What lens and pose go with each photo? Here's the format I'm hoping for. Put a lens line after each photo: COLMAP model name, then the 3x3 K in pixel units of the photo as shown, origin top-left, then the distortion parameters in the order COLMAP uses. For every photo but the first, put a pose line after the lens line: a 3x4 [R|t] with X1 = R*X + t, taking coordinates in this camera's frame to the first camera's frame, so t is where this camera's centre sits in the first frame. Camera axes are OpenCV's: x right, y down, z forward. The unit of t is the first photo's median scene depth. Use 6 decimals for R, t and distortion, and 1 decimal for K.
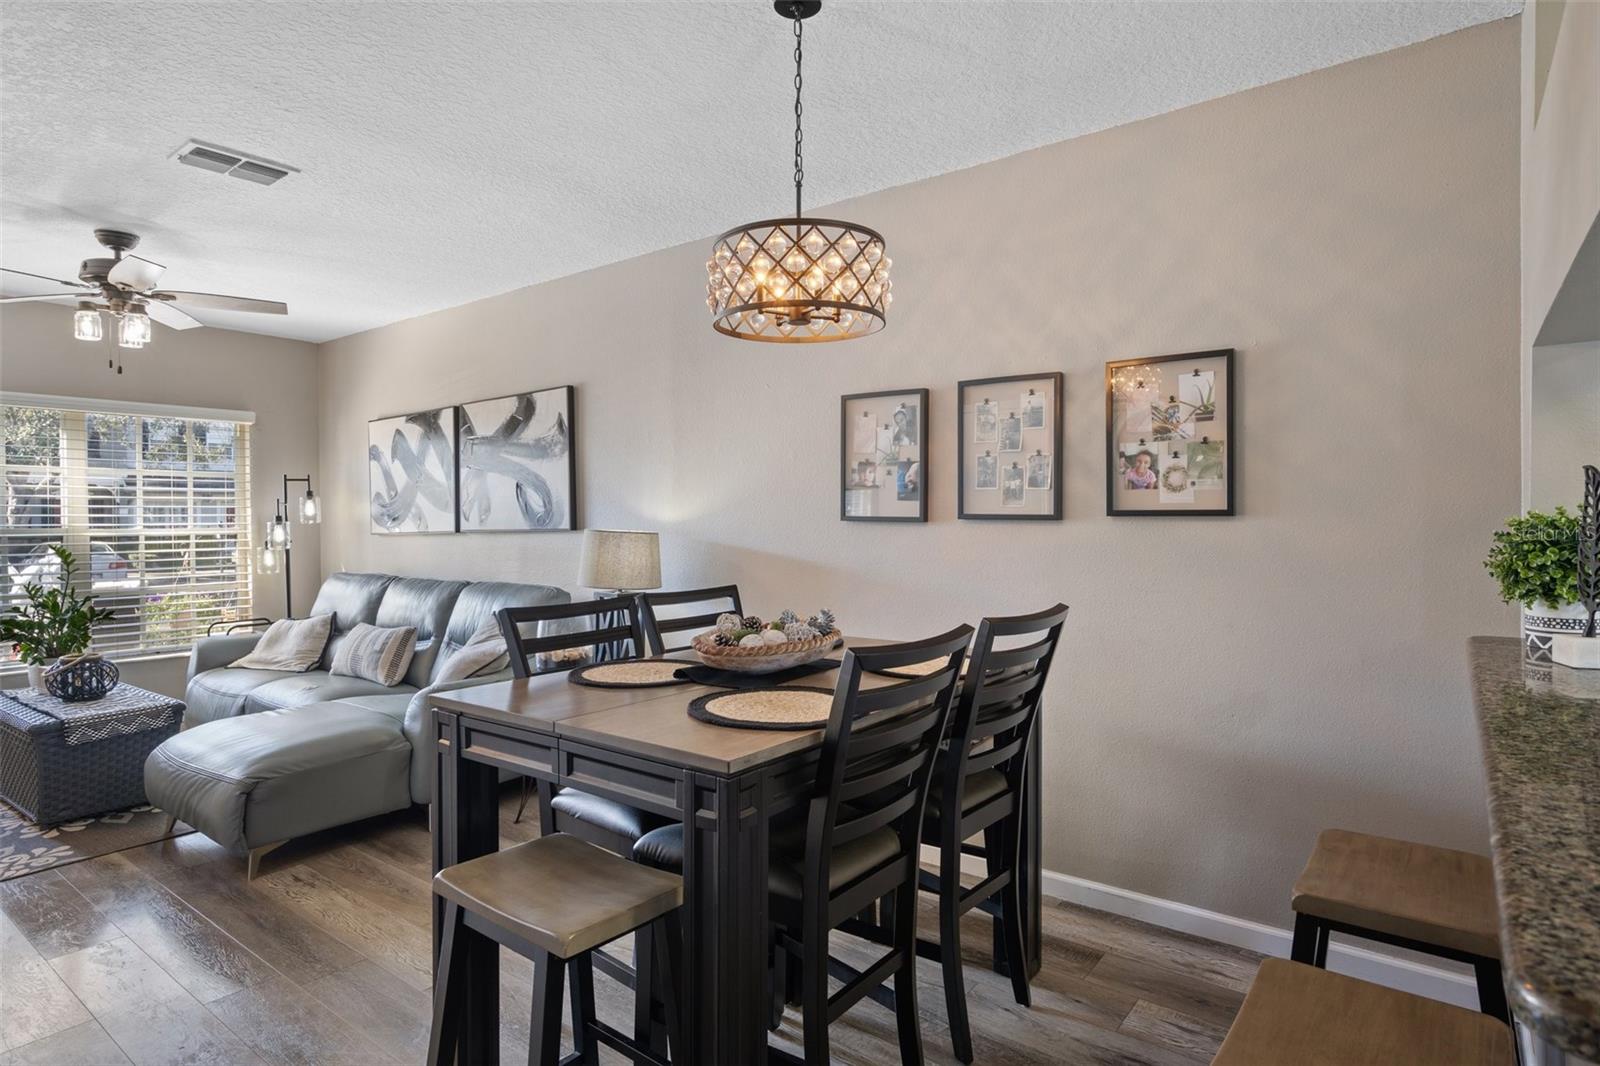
lens RADIAL K [[861.3, 0, 797.7], [0, 861.3, 524.9], [0, 0, 1]] dist [0.001151, 0.001064]
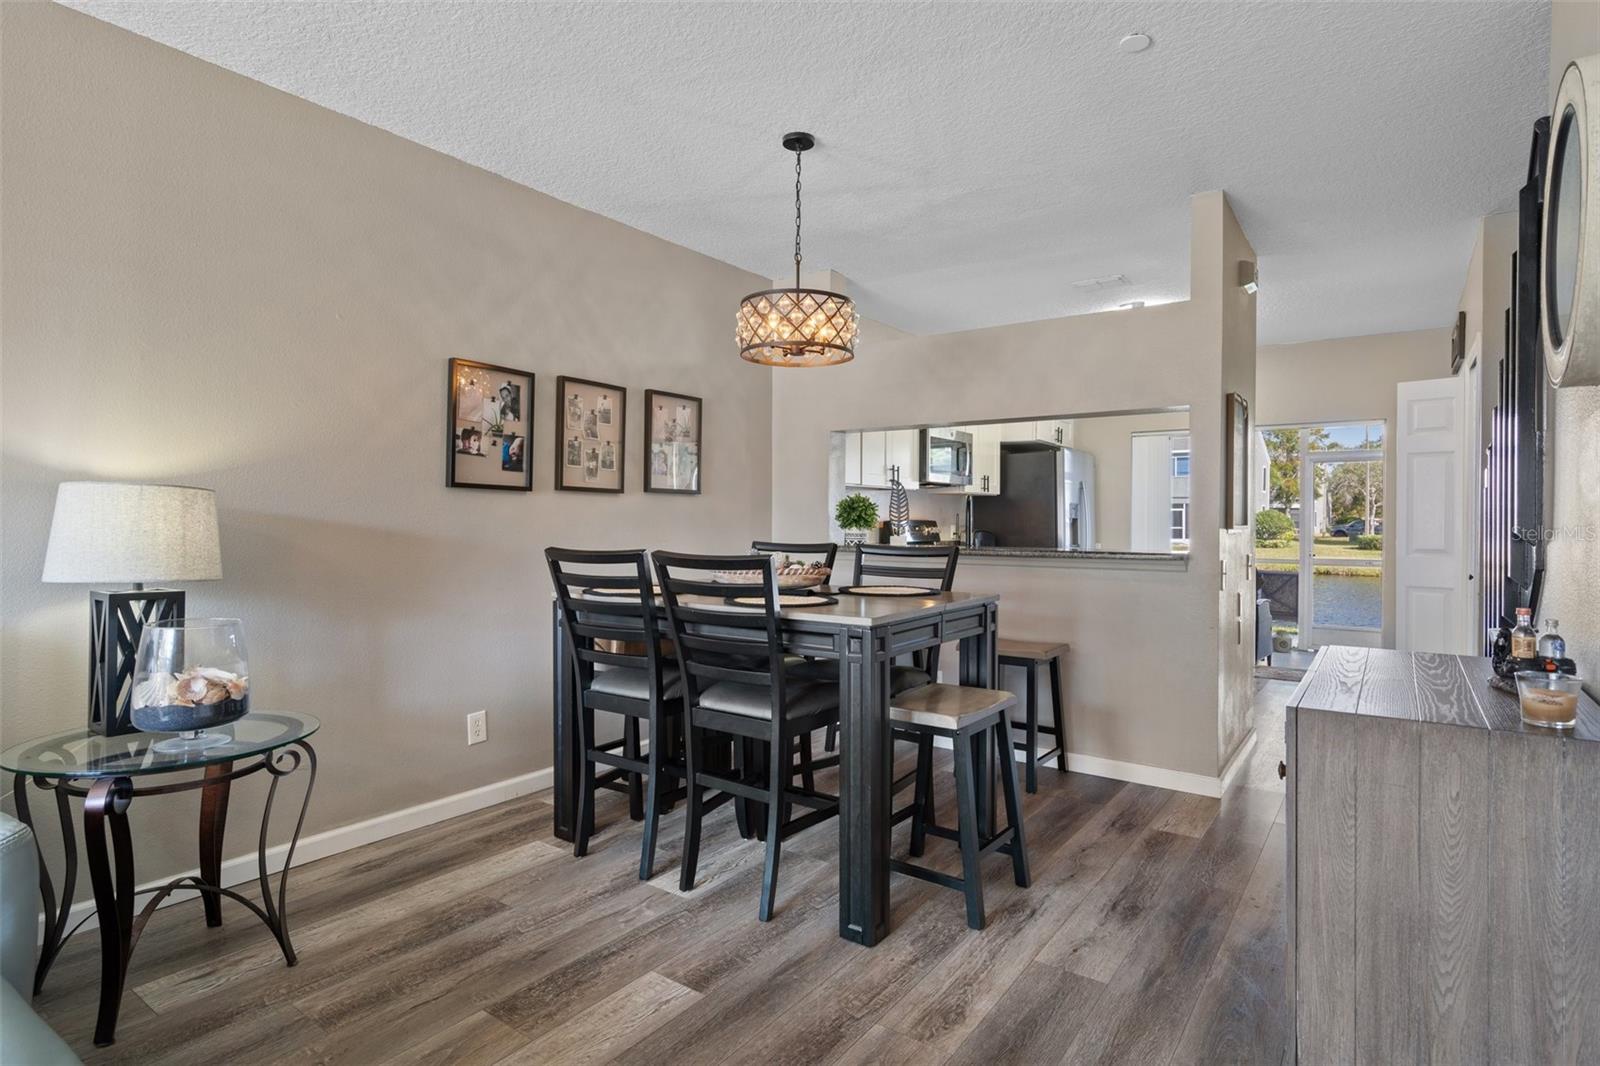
lens RADIAL K [[861.3, 0, 743.2], [0, 861.3, 531.3], [0, 0, 1]] dist [0.001151, 0.001064]
pose [[0.007842, -0.019309, 0.999783, -0.651014], [-0.010913, 0.999752, 0.019394, 0.016218], [-0.999910, -0.011063, 0.007630, 0.465975]]
